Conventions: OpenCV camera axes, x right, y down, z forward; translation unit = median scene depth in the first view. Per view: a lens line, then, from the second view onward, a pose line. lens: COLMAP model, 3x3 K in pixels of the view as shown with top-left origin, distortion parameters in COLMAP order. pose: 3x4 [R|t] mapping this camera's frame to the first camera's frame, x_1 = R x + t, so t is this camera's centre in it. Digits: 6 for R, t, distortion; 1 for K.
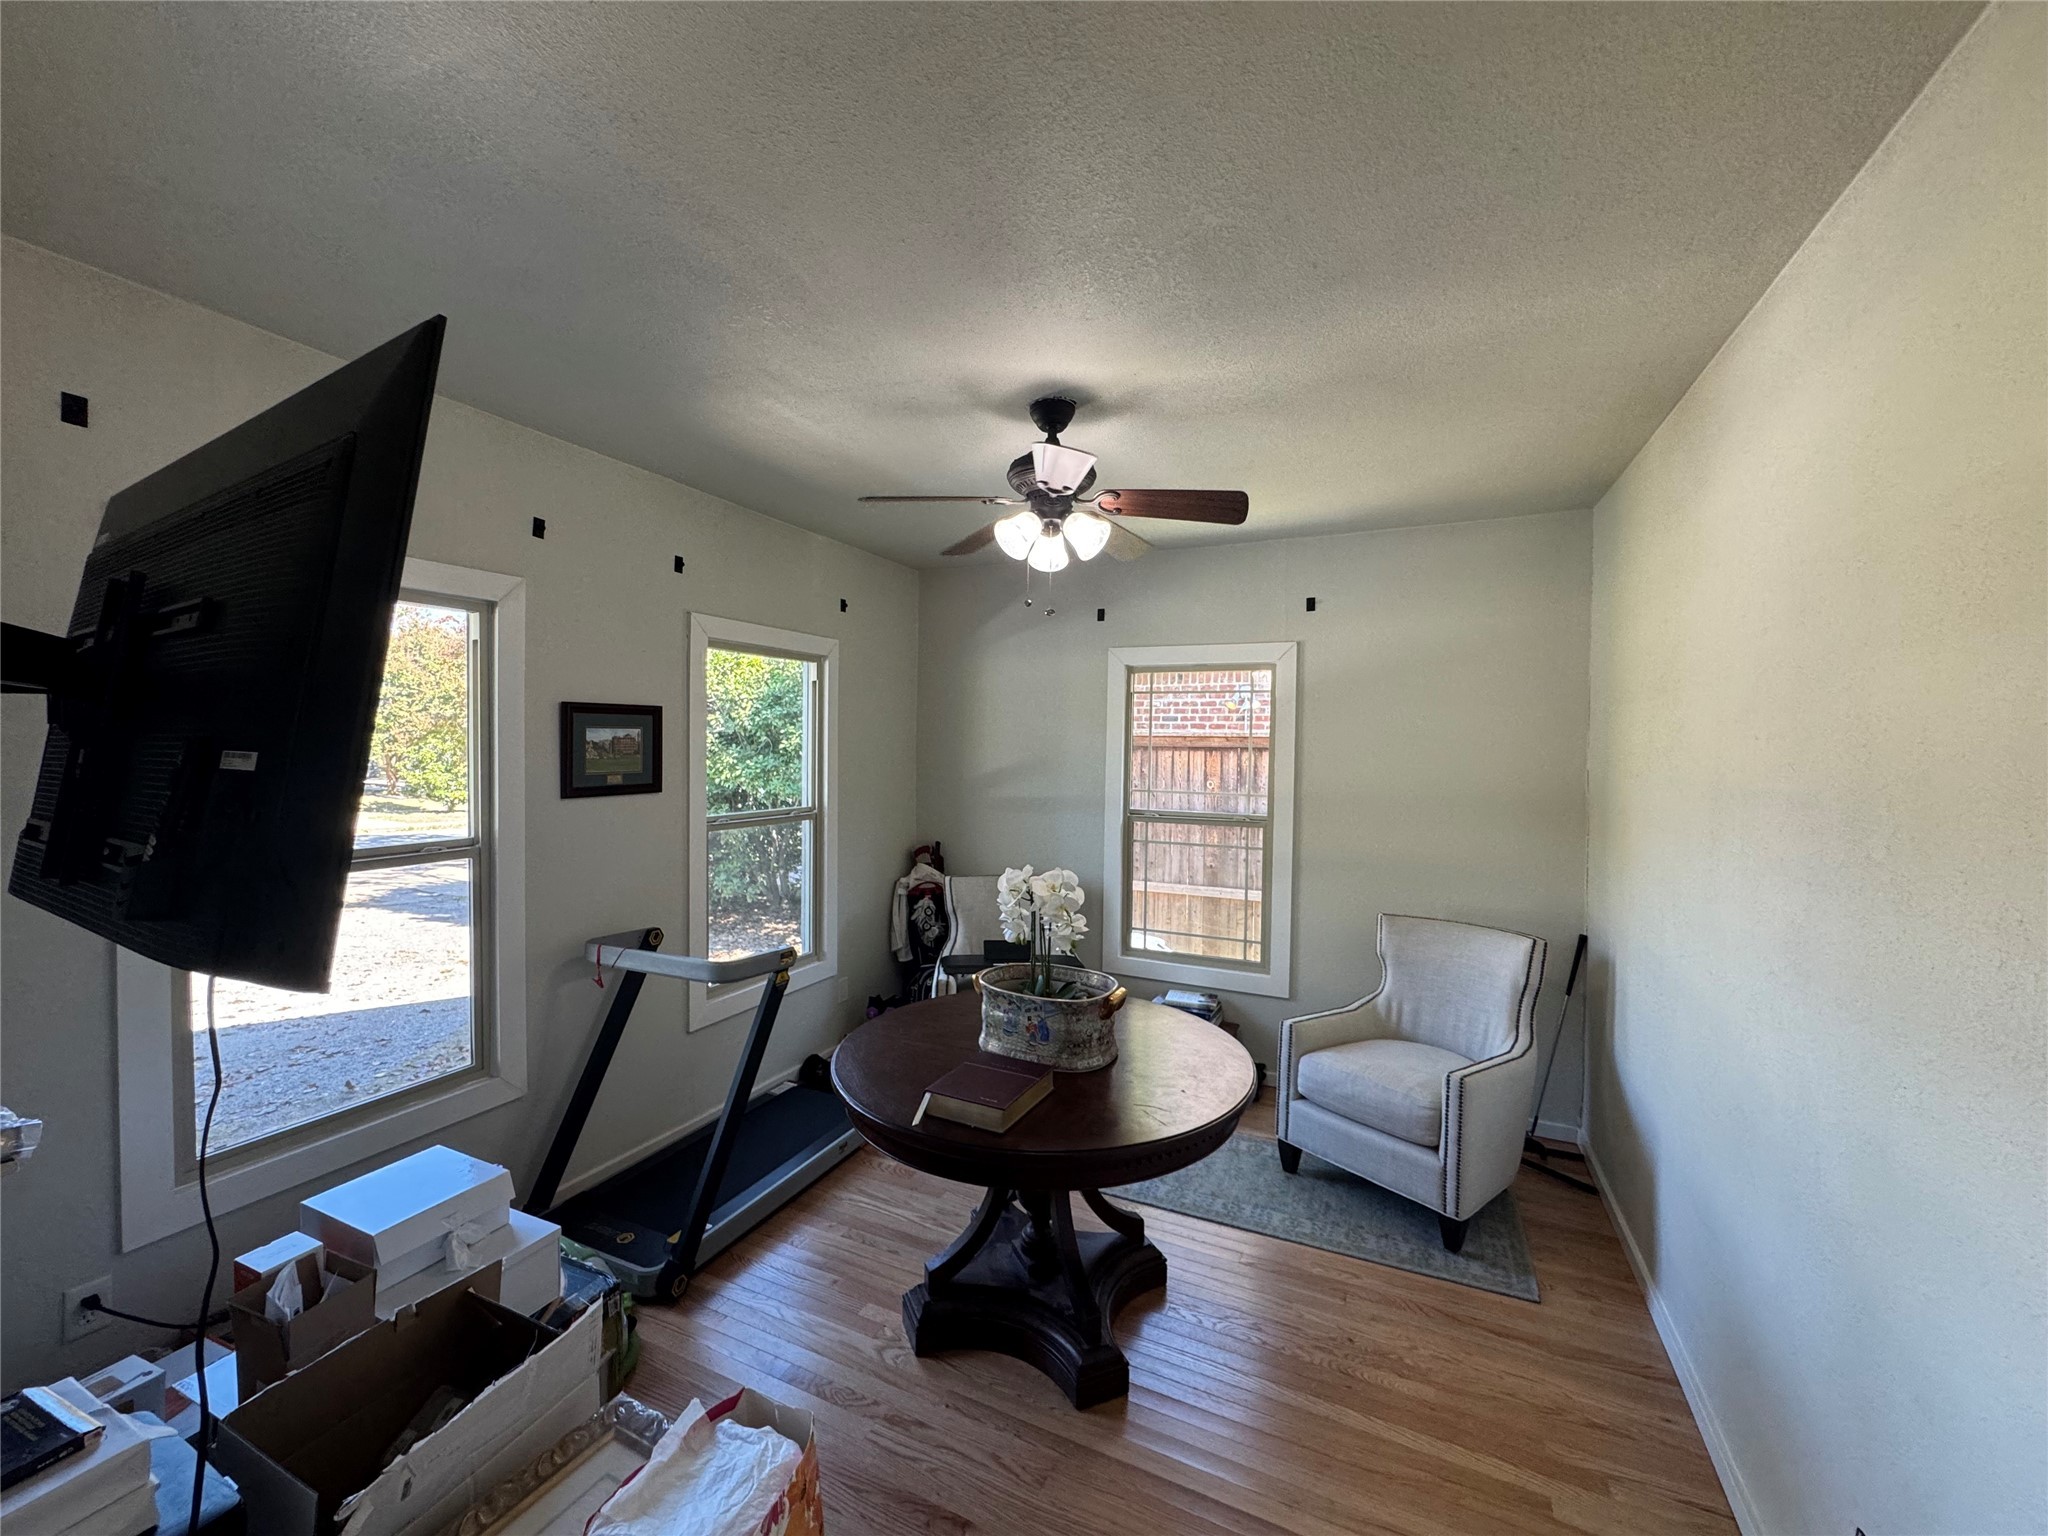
lens RADIAL K [[820.8, 0, 1021.1], [0, 820.8, 761.2], [0, 0, 1]] dist [-0.010063, -0.000082]
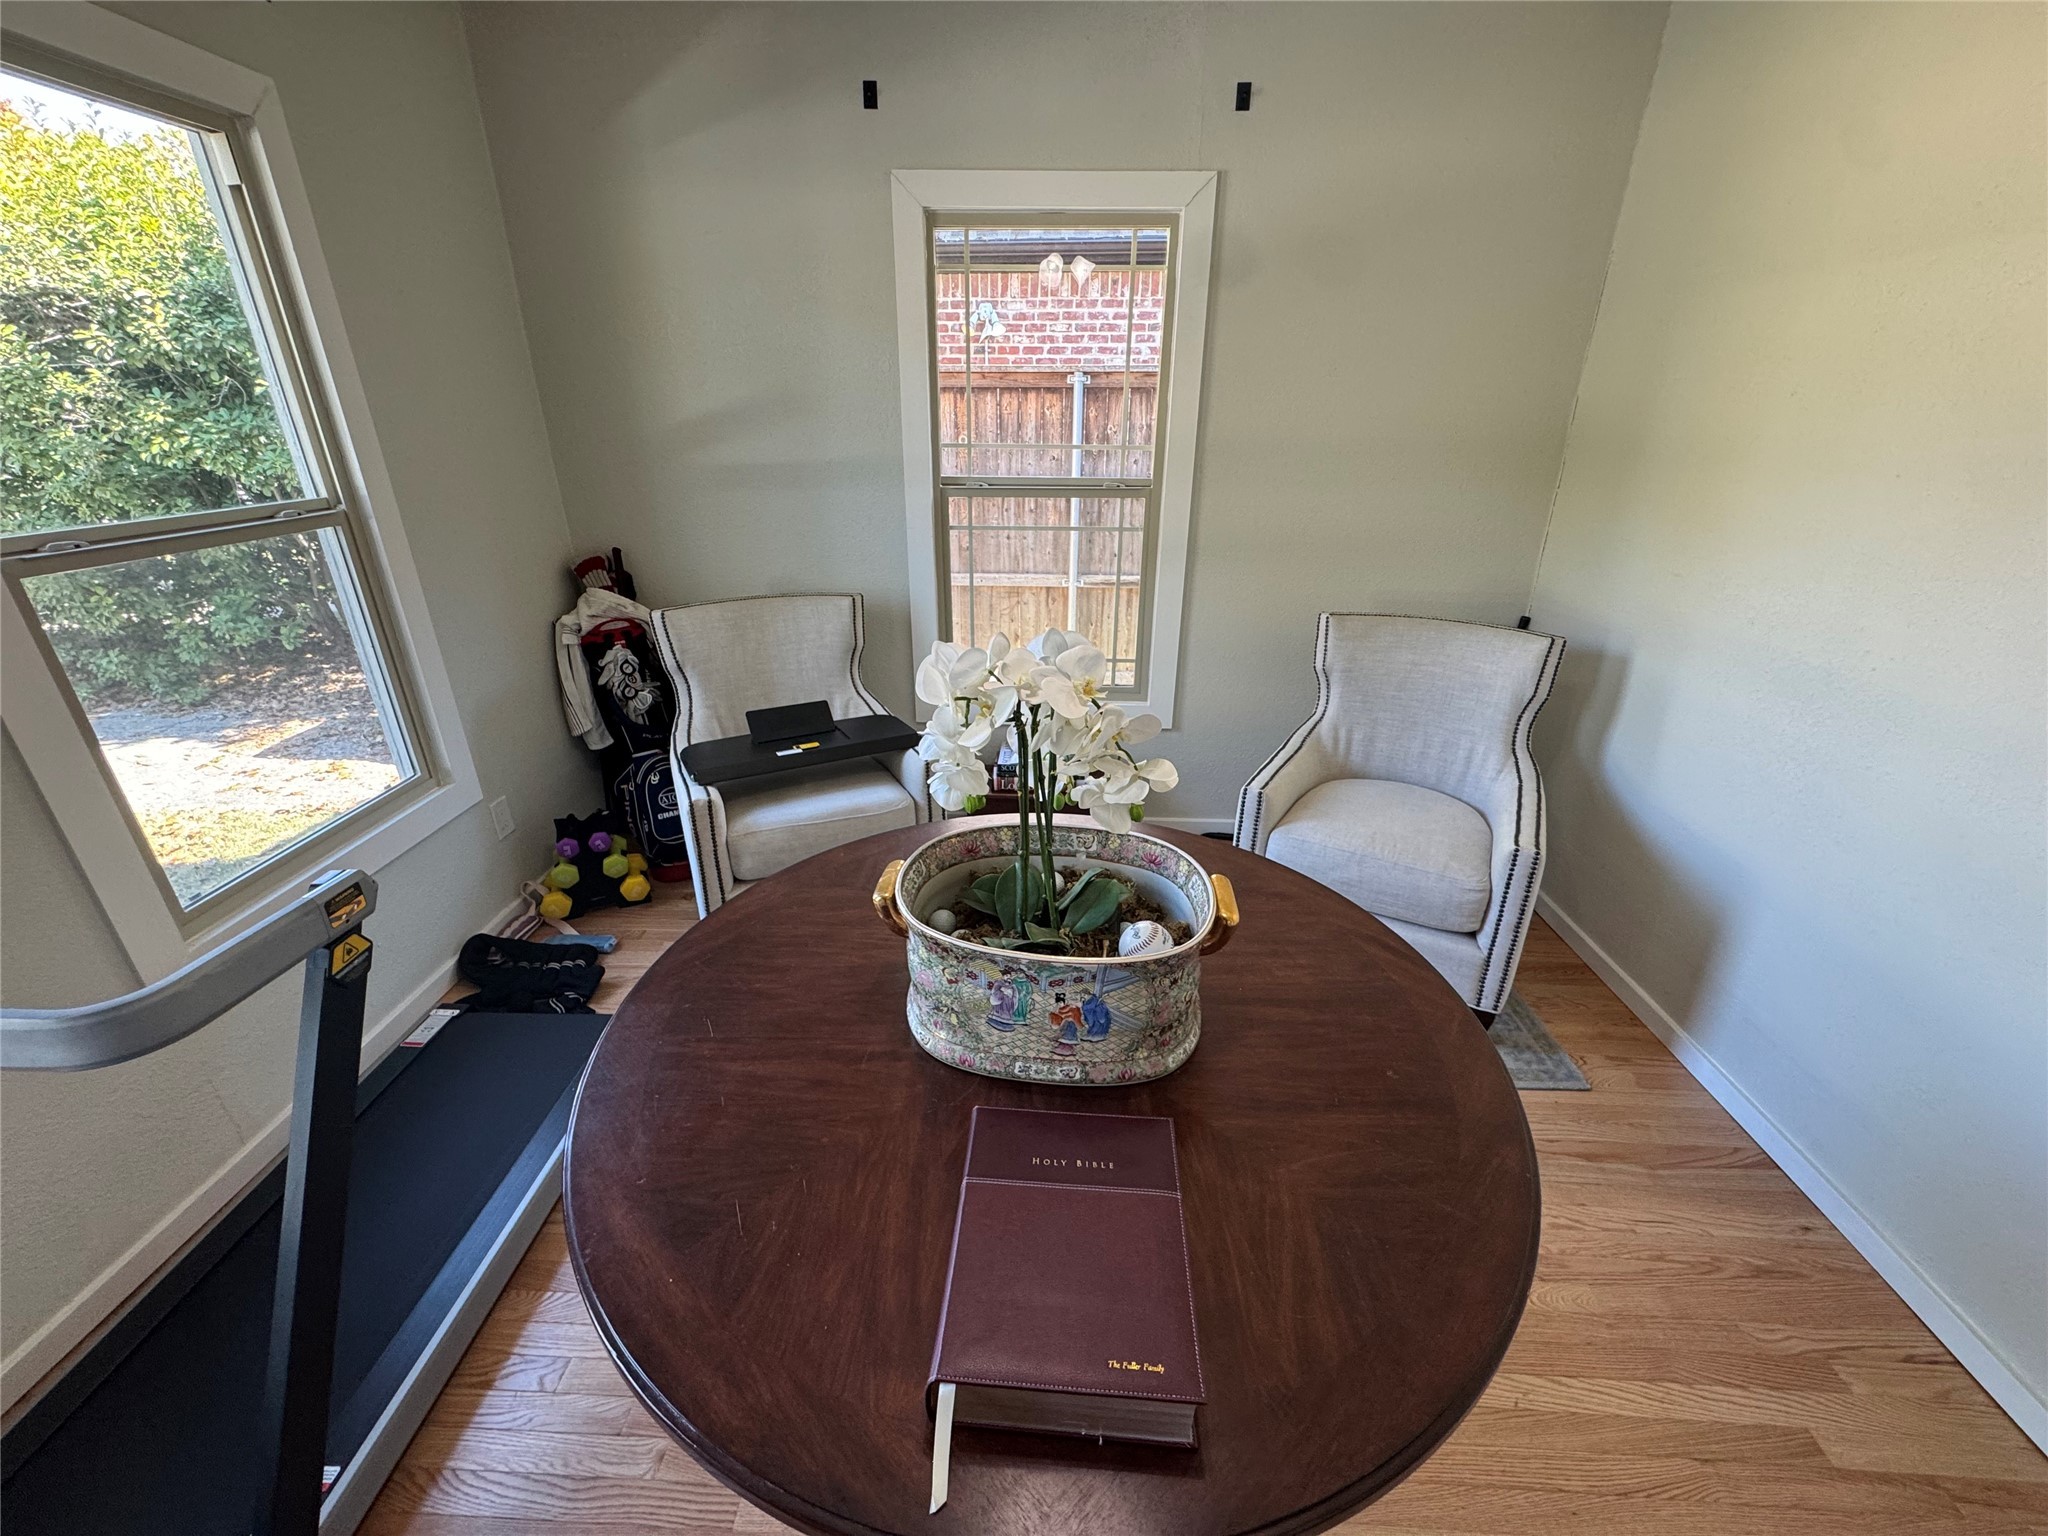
lens RADIAL K [[818.7, 0, 1023.0], [0, 818.7, 764.0], [0, 0, 1]] dist [-0.002090, -0.000005]
pose [[0.920094, -0.165070, 0.355218, -0.072368], [0.015109, 0.921146, 0.388923, 0.017627], [-0.391407, -0.352479, 0.850035, 0.355352]]
